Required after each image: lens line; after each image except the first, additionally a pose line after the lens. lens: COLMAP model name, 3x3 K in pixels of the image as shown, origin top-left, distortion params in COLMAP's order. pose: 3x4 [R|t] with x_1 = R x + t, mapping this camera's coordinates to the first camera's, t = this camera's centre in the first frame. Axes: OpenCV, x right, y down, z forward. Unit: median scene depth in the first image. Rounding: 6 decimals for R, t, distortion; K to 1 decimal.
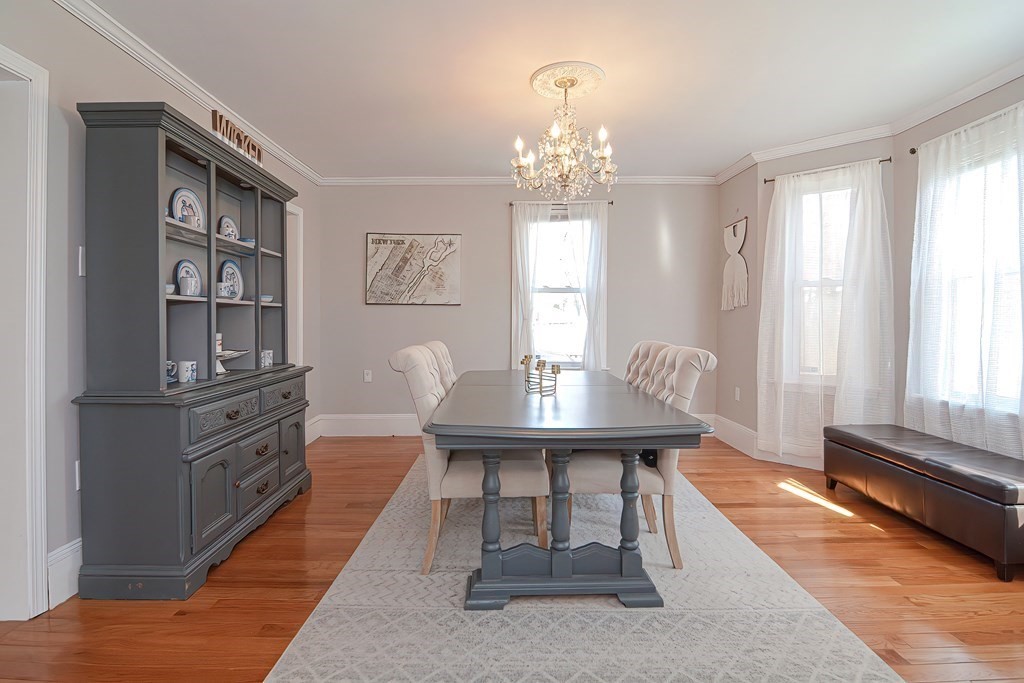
lens RADIAL K [[507.5, 0, 506.4], [0, 507.5, 339.1], [0, 0, 1]] dist [-0.017768, -0.000584]
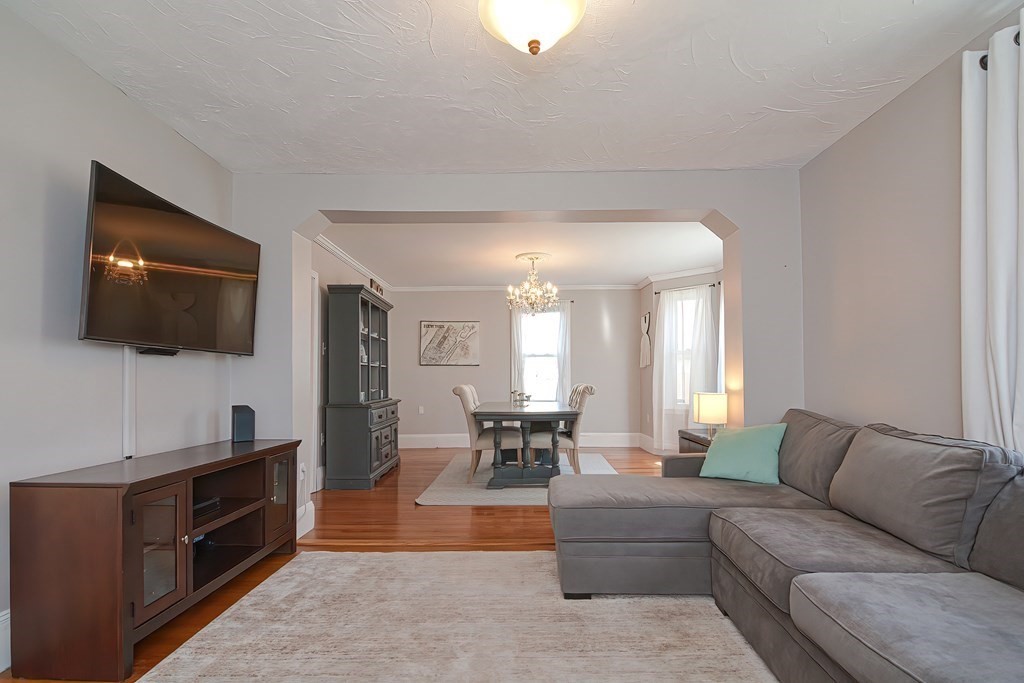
lens RADIAL K [[507.5, 0, 506.4], [0, 507.5, 339.1], [0, 0, 1]] dist [-0.017768, -0.000584]
pose [[0.999805, -0.008015, -0.018056, 0.036751], [0.005885, 0.993340, -0.115072, 0.051326], [0.018858, 0.114944, 0.993193, -0.876365]]
